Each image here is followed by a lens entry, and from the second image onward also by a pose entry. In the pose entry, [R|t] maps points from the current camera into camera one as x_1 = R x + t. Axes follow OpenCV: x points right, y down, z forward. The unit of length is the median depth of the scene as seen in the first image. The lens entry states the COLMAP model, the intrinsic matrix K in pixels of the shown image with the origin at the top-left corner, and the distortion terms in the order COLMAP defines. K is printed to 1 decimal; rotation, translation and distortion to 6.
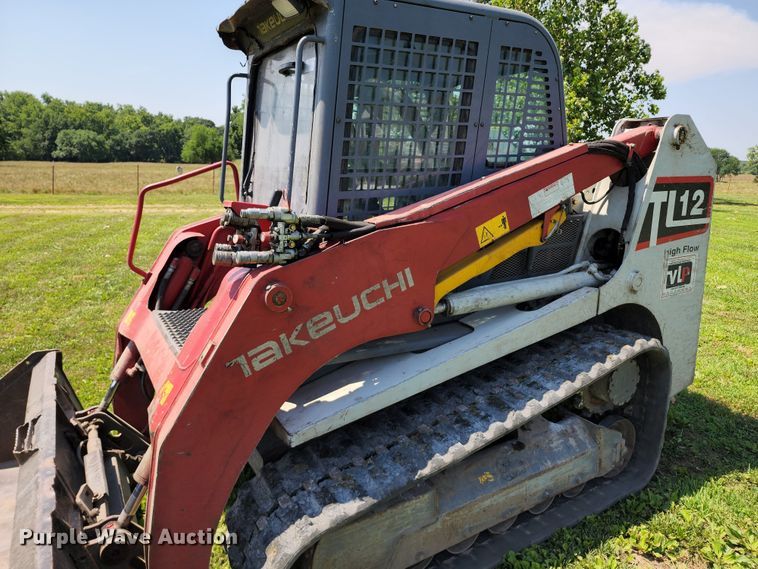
lens RADIAL K [[525.7, 0, 379.0], [0, 525.7, 284.5], [0, 0, 1]] dist [0.002936, -0.000143]
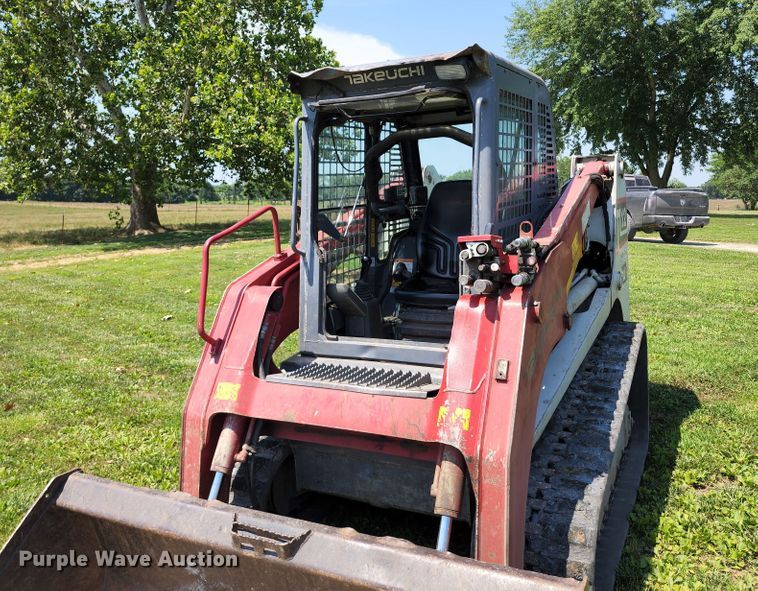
lens RADIAL K [[665.8, 0, 380.9], [0, 665.8, 239.0], [0, 0, 1]] dist [0.076263, -0.102404]
pose [[0.840227, -0.079881, 0.536318, -0.869199], [0.166834, 0.979193, -0.115529, -0.012623], [-0.515930, 0.186547, 0.836072, -0.070757]]
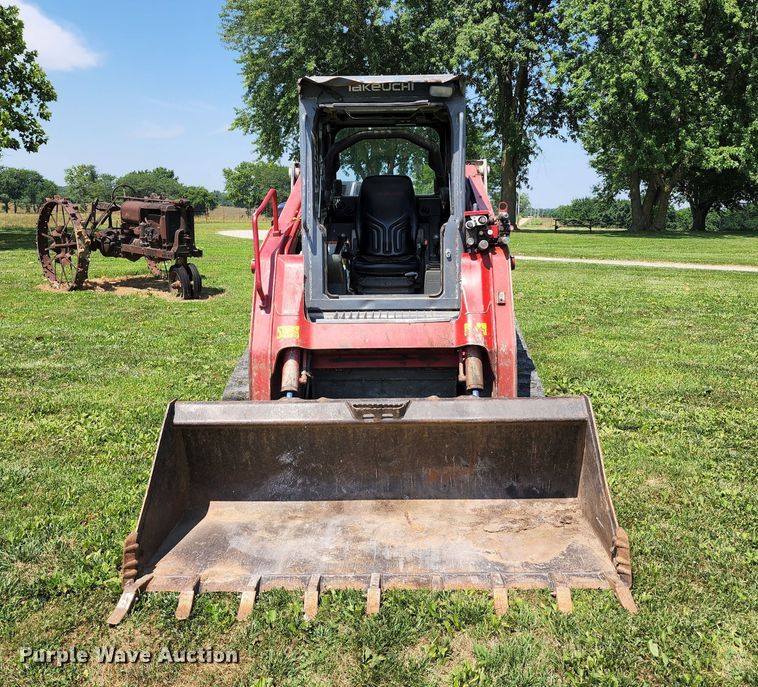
lens RADIAL K [[767.9, 0, 403.4], [0, 767.9, 326.8], [0, 0, 1]] dist [0.119852, -0.149807]
pose [[0.515251, -0.159666, 0.842035, -1.780090], [0.205445, 0.976857, 0.059516, 0.005834], [-0.832051, 0.142326, 0.536129, -0.050414]]
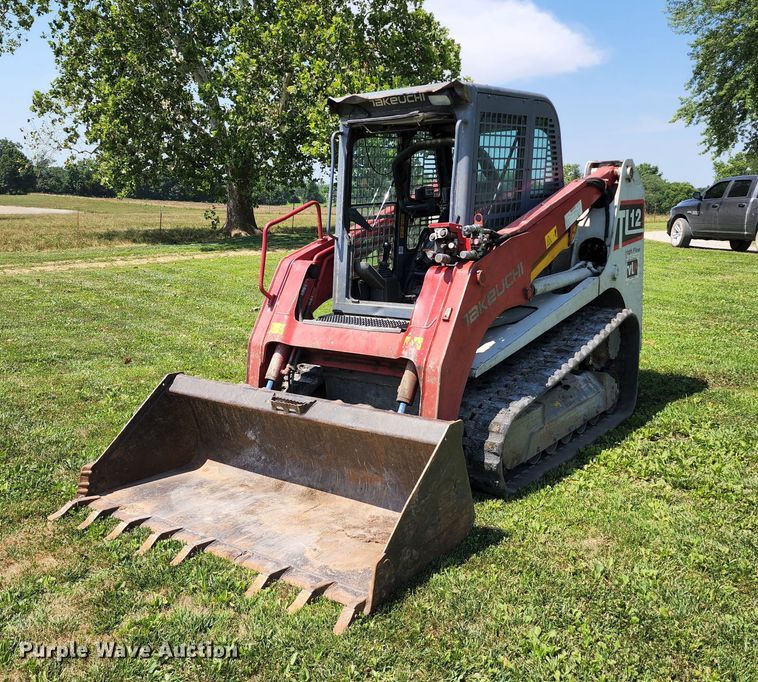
lens RADIAL K [[780.8, 0, 355.0], [0, 780.8, 354.5], [0, 0, 1]] dist [0.125941, -0.185952]
pose [[0.931579, -0.098664, 0.349894, -1.006313], [0.110337, 0.993802, -0.013532, 0.176860], [-0.346391, 0.051212, 0.936691, -0.824788]]
